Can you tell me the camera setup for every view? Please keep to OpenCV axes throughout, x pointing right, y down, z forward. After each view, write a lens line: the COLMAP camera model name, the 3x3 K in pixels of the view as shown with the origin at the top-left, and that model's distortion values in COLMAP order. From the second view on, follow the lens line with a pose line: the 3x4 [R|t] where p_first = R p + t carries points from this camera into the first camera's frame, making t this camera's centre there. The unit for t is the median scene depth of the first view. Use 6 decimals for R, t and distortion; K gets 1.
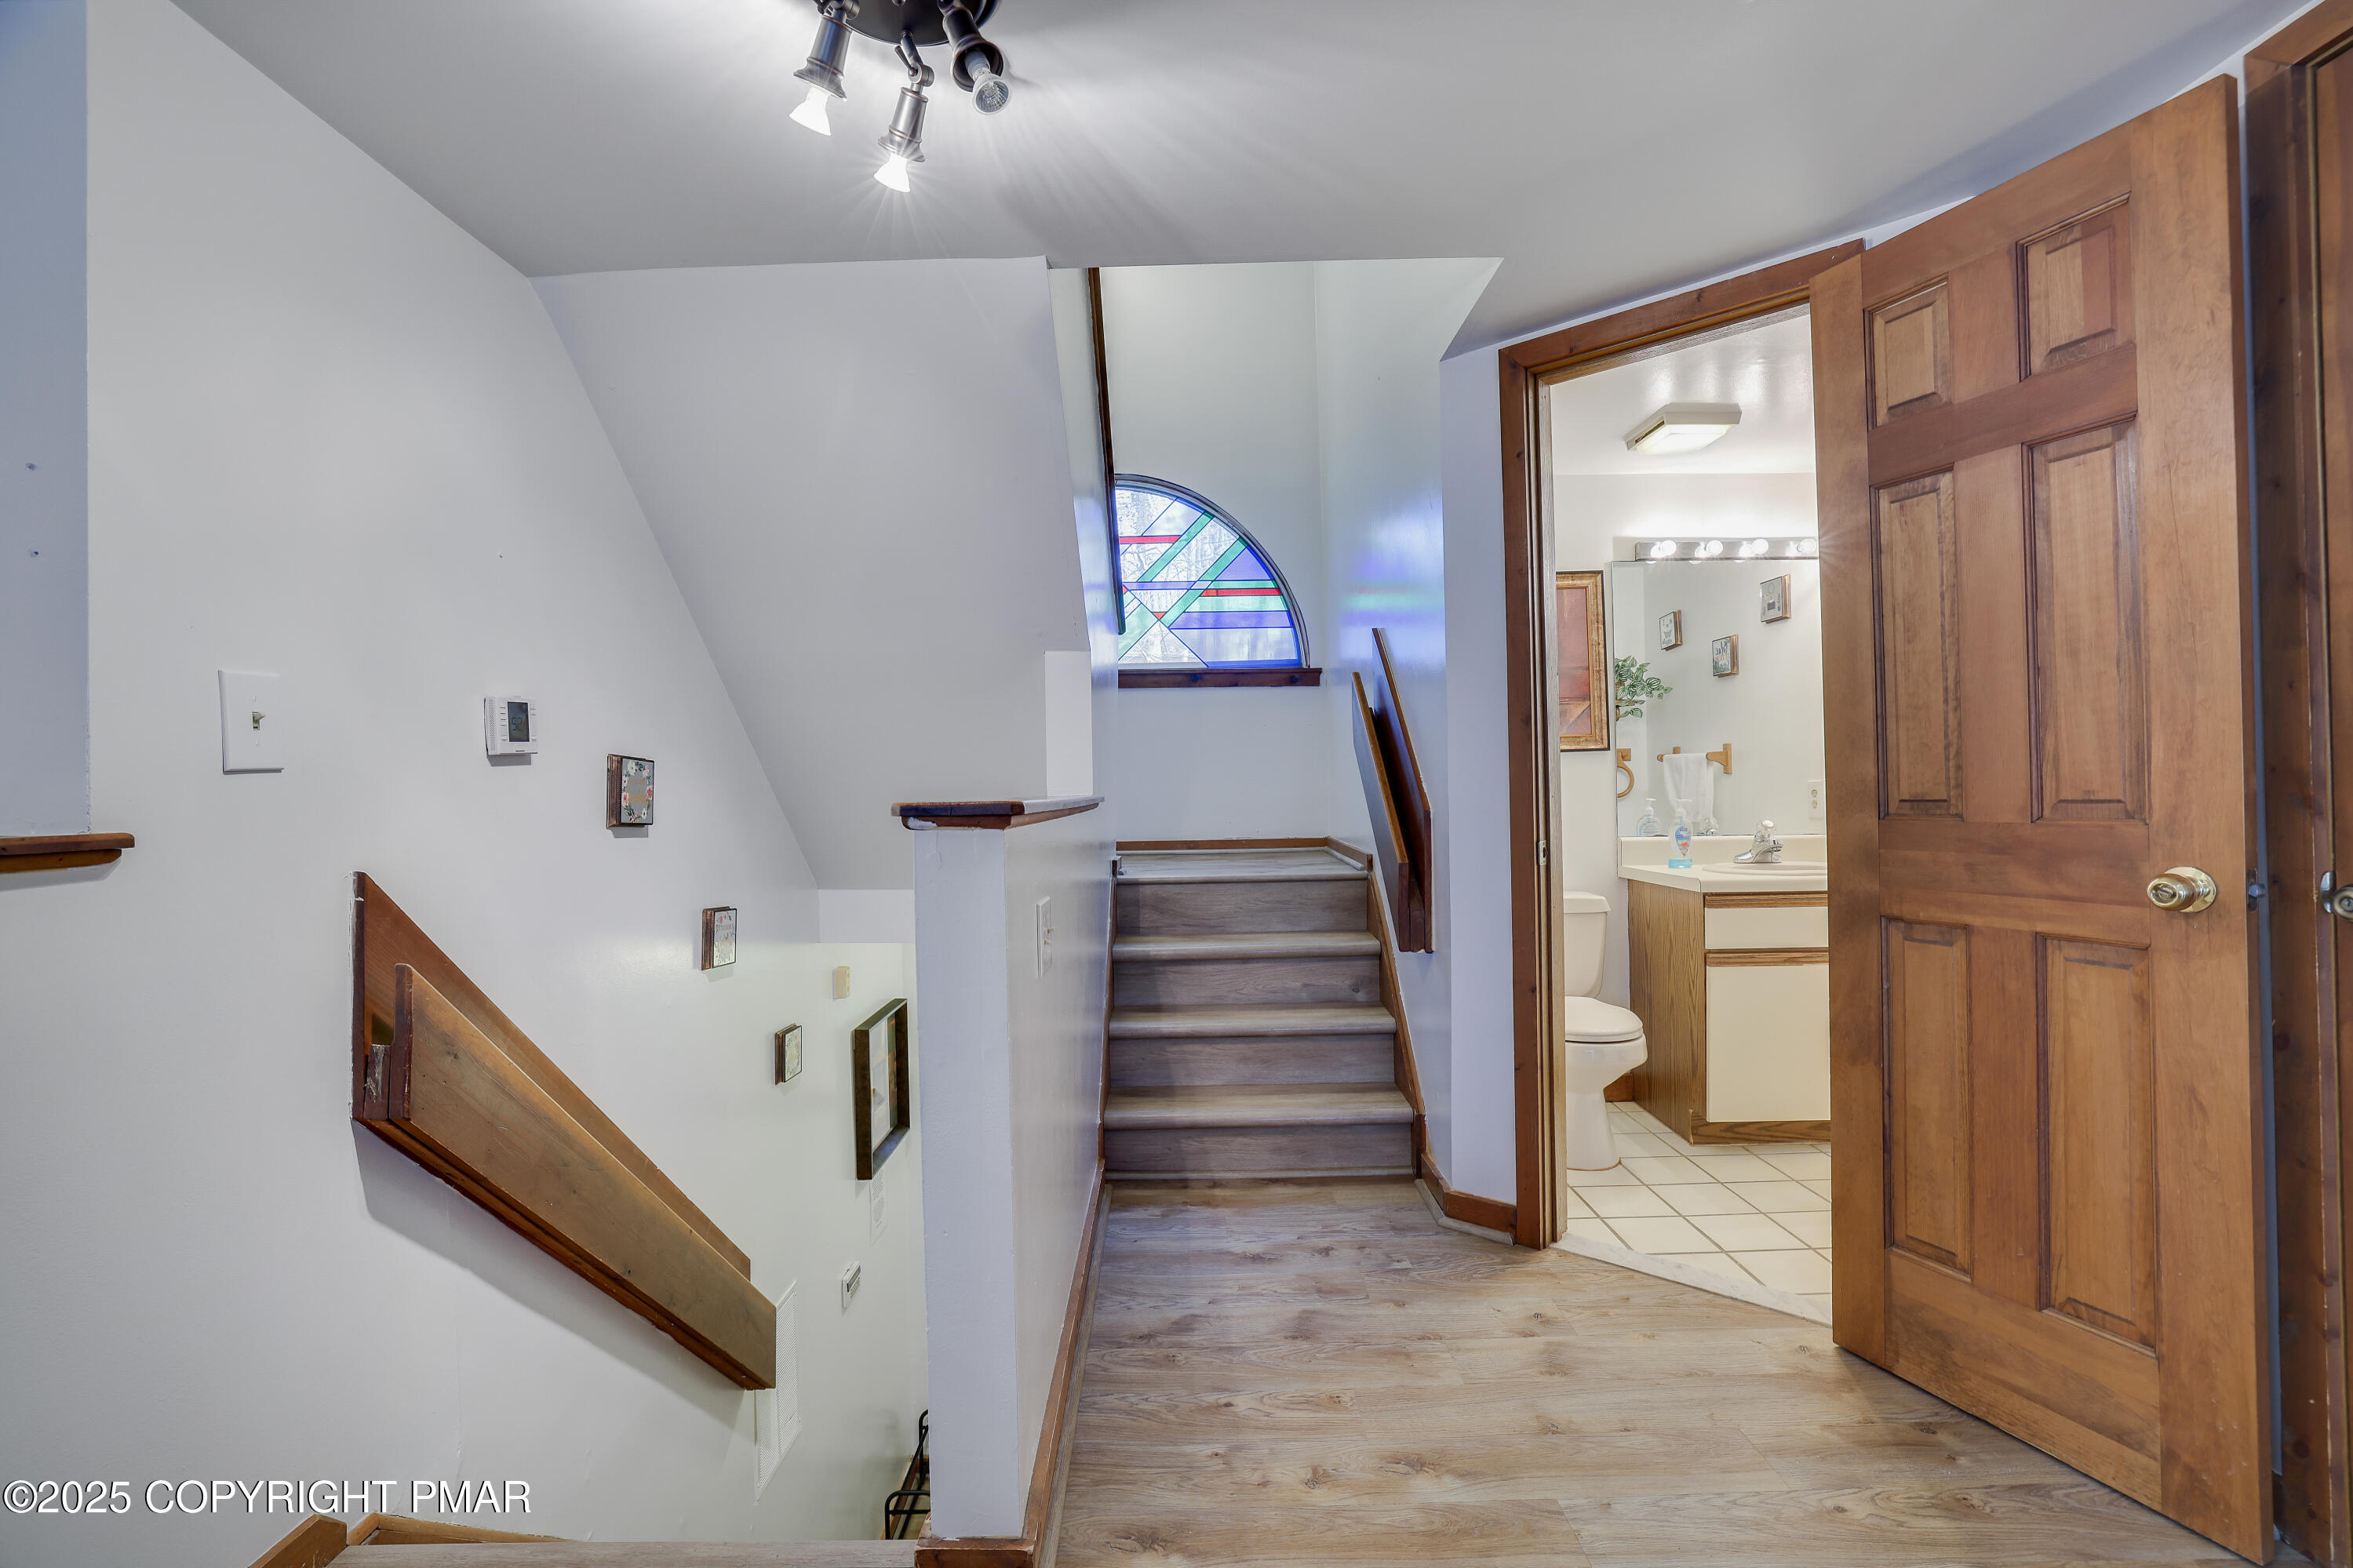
lens RADIAL K [[1034.4, 0, 1176.5], [0, 1034.4, 784.0], [0, 0, 1]] dist [-0.045322, 0.017144]
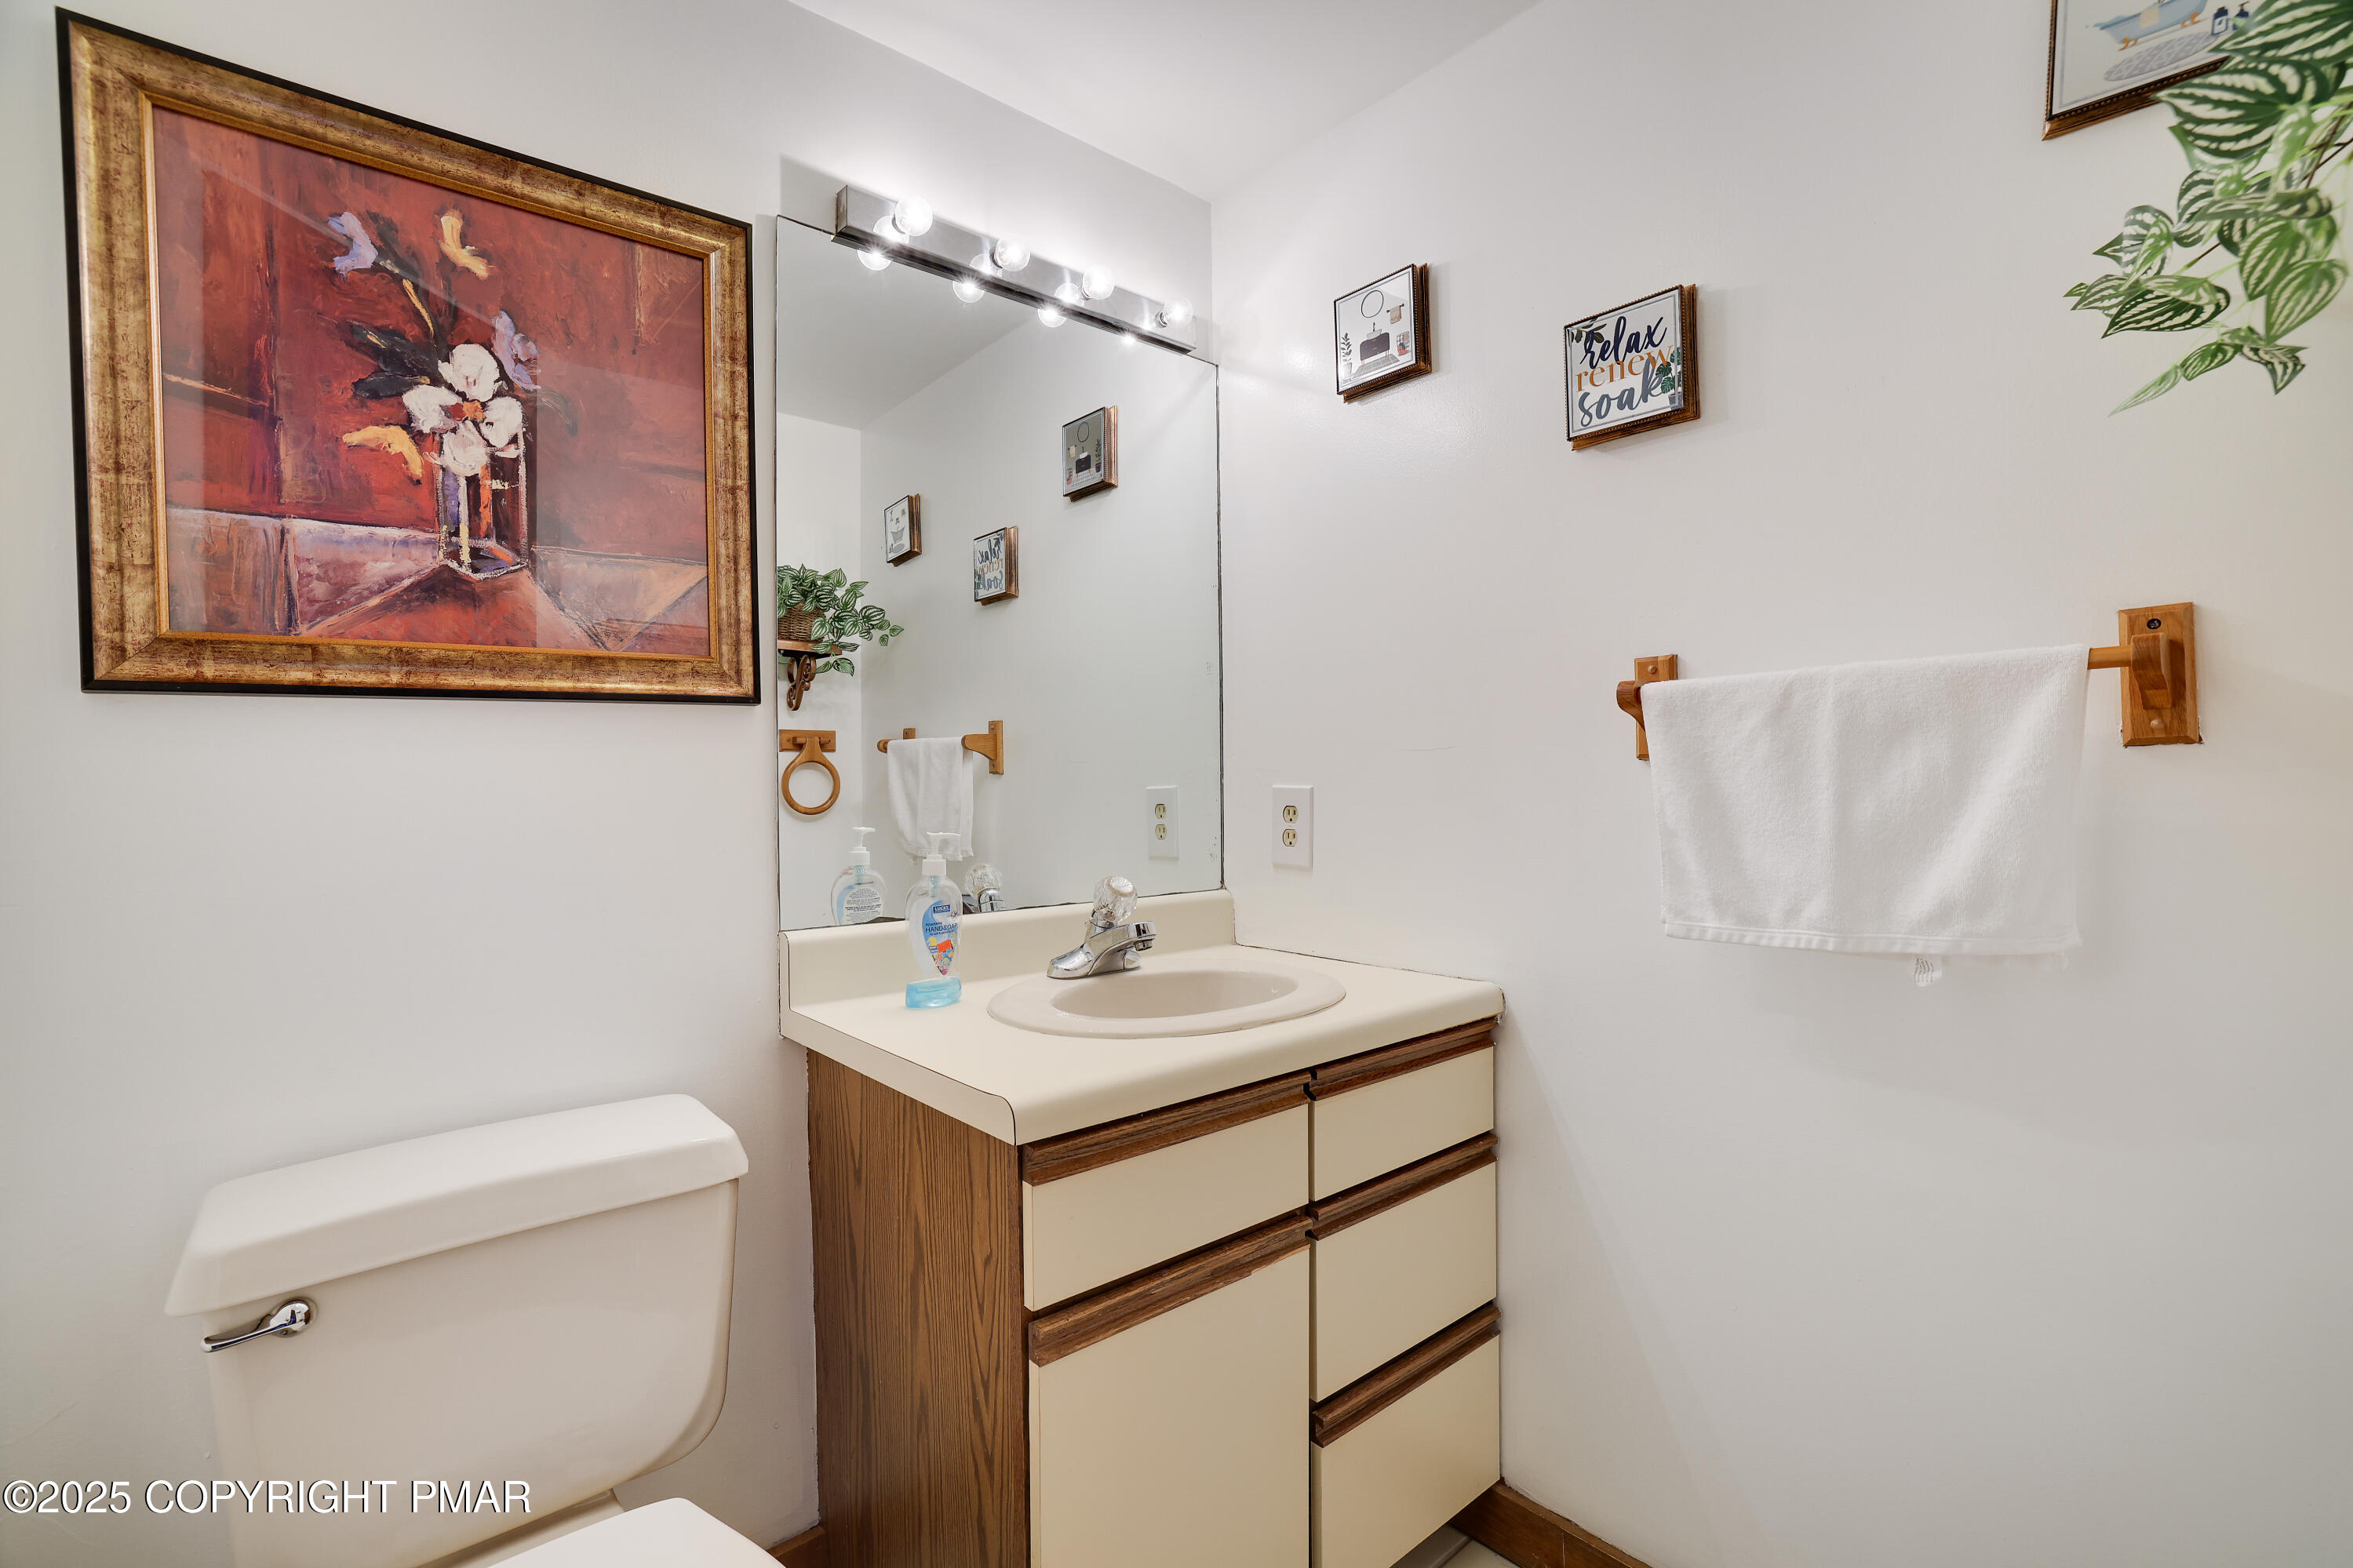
lens RADIAL K [[1034.4, 0, 1176.5], [0, 1034.4, 784.0], [0, 0, 1]] dist [-0.045322, 0.017144]
pose [[0.750429, 0.007312, 0.660910, 0.236019], [-0.004368, 0.999972, -0.006104, -0.001316], [-0.660936, 0.001693, 0.750440, 0.505341]]
